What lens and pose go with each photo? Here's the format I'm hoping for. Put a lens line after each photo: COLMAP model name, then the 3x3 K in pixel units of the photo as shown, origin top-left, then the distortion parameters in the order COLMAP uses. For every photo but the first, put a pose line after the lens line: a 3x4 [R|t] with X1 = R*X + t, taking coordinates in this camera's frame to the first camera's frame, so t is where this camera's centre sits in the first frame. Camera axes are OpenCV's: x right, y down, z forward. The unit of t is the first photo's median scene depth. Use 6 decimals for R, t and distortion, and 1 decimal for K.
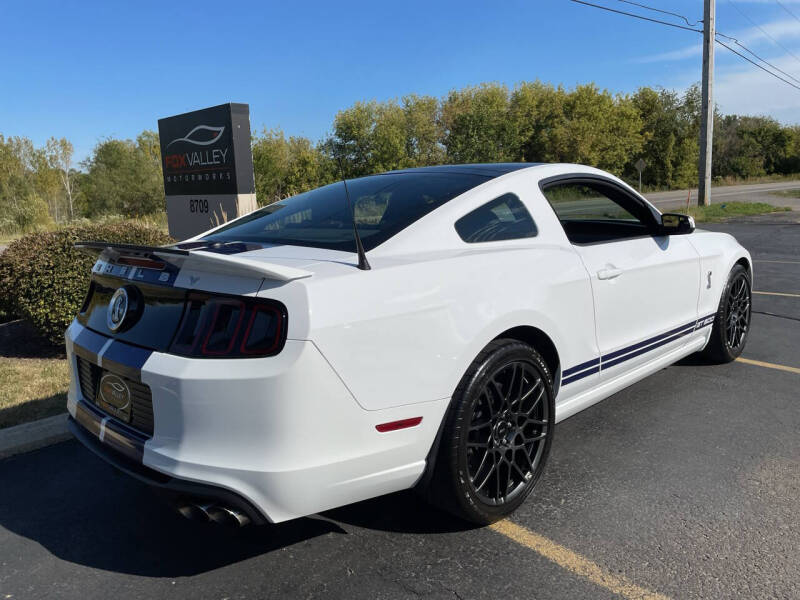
lens RADIAL K [[606.1, 0, 402.8], [0, 606.1, 294.7], [0, 0, 1]] dist [0.085805, -0.117879]
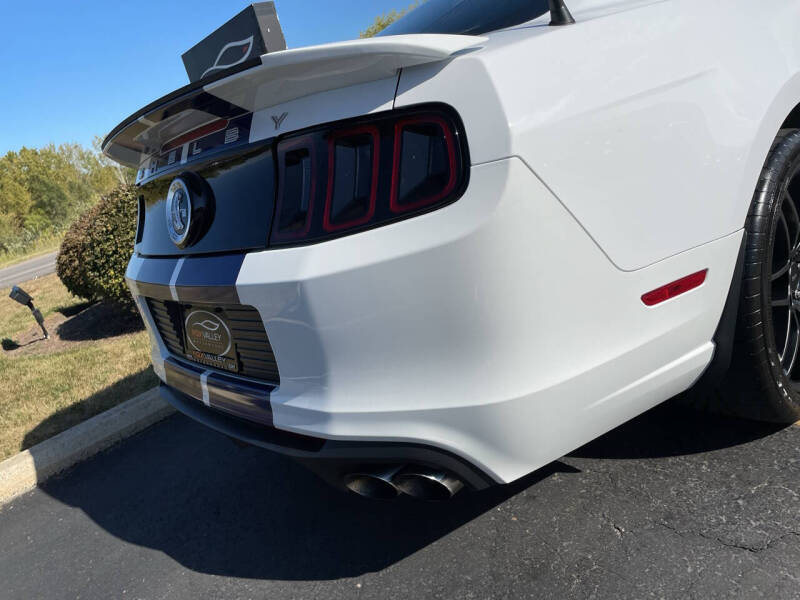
lens RADIAL K [[606.1, 0, 398.3], [0, 606.1, 297.8], [0, 0, 1]] dist [0.085805, -0.117879]
pose [[0.969970, -0.205310, -0.130410, -0.073327], [0.220129, 0.969060, 0.111649, 0.039671], [0.103453, -0.137003, 0.985154, 0.158359]]
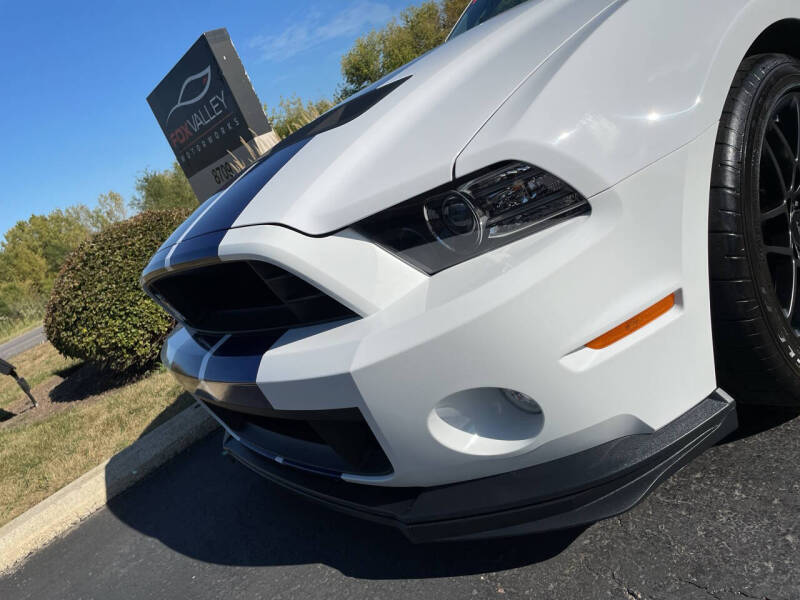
lens RADIAL K [[606.1, 0, 398.1], [0, 606.1, 296.2], [0, 0, 1]] dist [0.085805, -0.117879]
pose [[0.929429, -0.336535, -0.151350, -0.043919], [0.350426, 0.933477, 0.076303, 0.054802], [0.115603, -0.123955, 0.985531, 0.223526]]
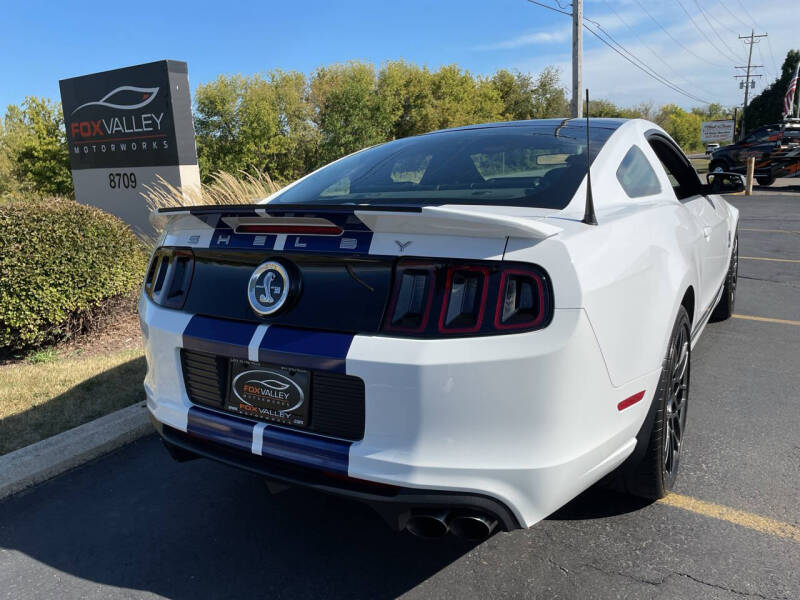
lens RADIAL K [[606.1, 0, 404.4], [0, 606.1, 297.6], [0, 0, 1]] dist [0.085805, -0.117879]
pose [[0.974855, -0.053060, 0.216431, -0.201649], [0.045449, 0.998166, 0.039997, 0.005395], [-0.218156, -0.029155, 0.975478, 0.082604]]
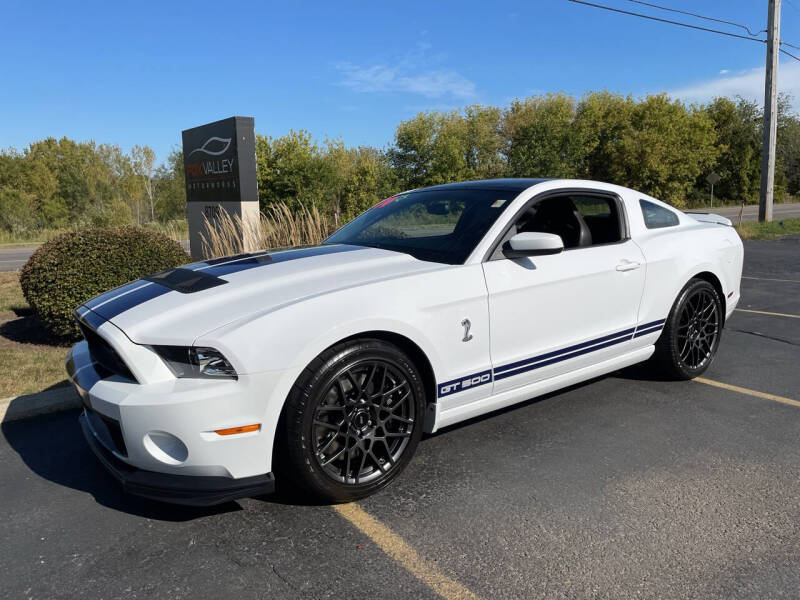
lens RADIAL K [[606.1, 0, 403.5], [0, 606.1, 295.6], [0, 0, 1]] dist [0.085805, -0.117879]
pose [[0.993817, 0.033801, -0.105759, 0.166250], [-0.035257, 0.999307, -0.011934, 0.001939], [0.105282, 0.015589, 0.994320, -0.030883]]
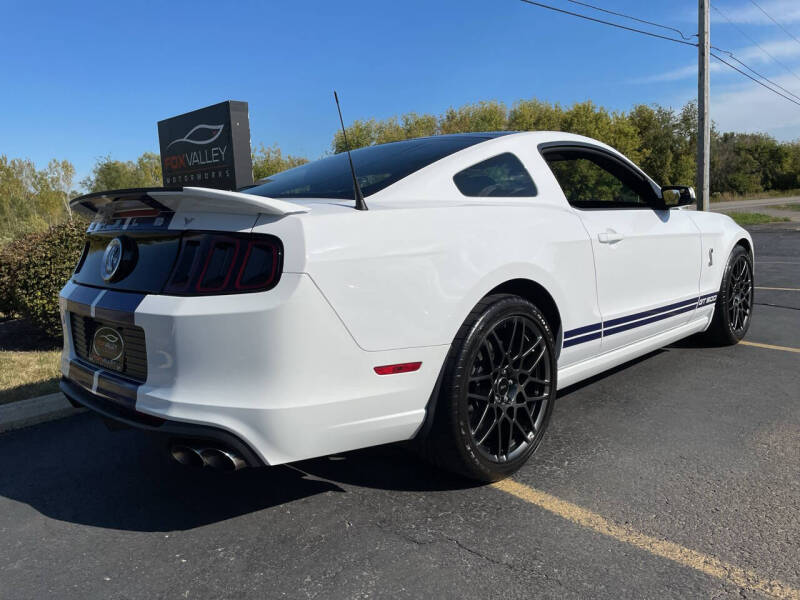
lens RADIAL K [[606.1, 0, 402.4], [0, 606.1, 295.5], [0, 0, 1]] dist [0.085805, -0.117879]
pose [[0.999978, -0.006531, -0.000779, 0.001058], [0.006504, 0.999494, -0.031149, 0.050085], [0.000982, 0.031143, 0.999514, 0.007747]]
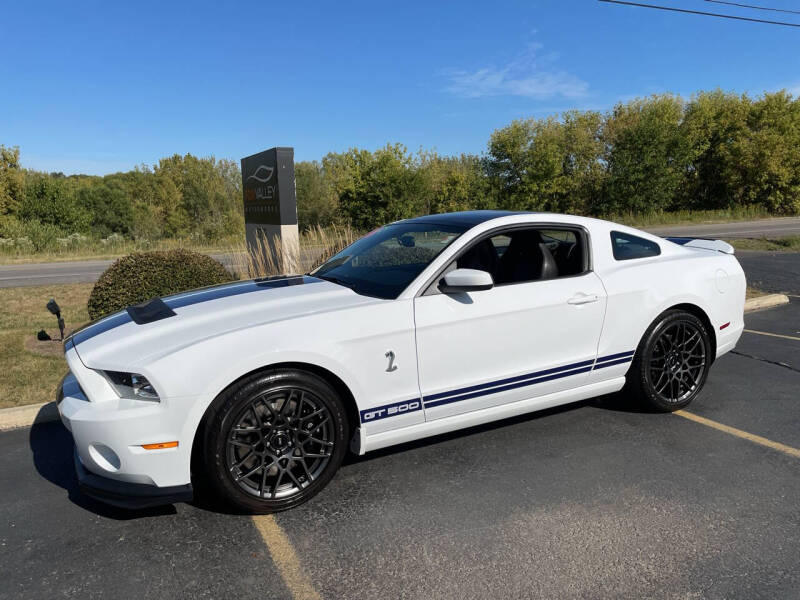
lens RADIAL K [[606.1, 0, 401.3], [0, 606.1, 296.9], [0, 0, 1]] dist [0.085805, -0.117879]
pose [[0.960938, 0.046243, -0.272874, 0.344950], [-0.052084, 0.998542, -0.014195, -0.032240], [0.271820, 0.027853, 0.961945, -0.048909]]
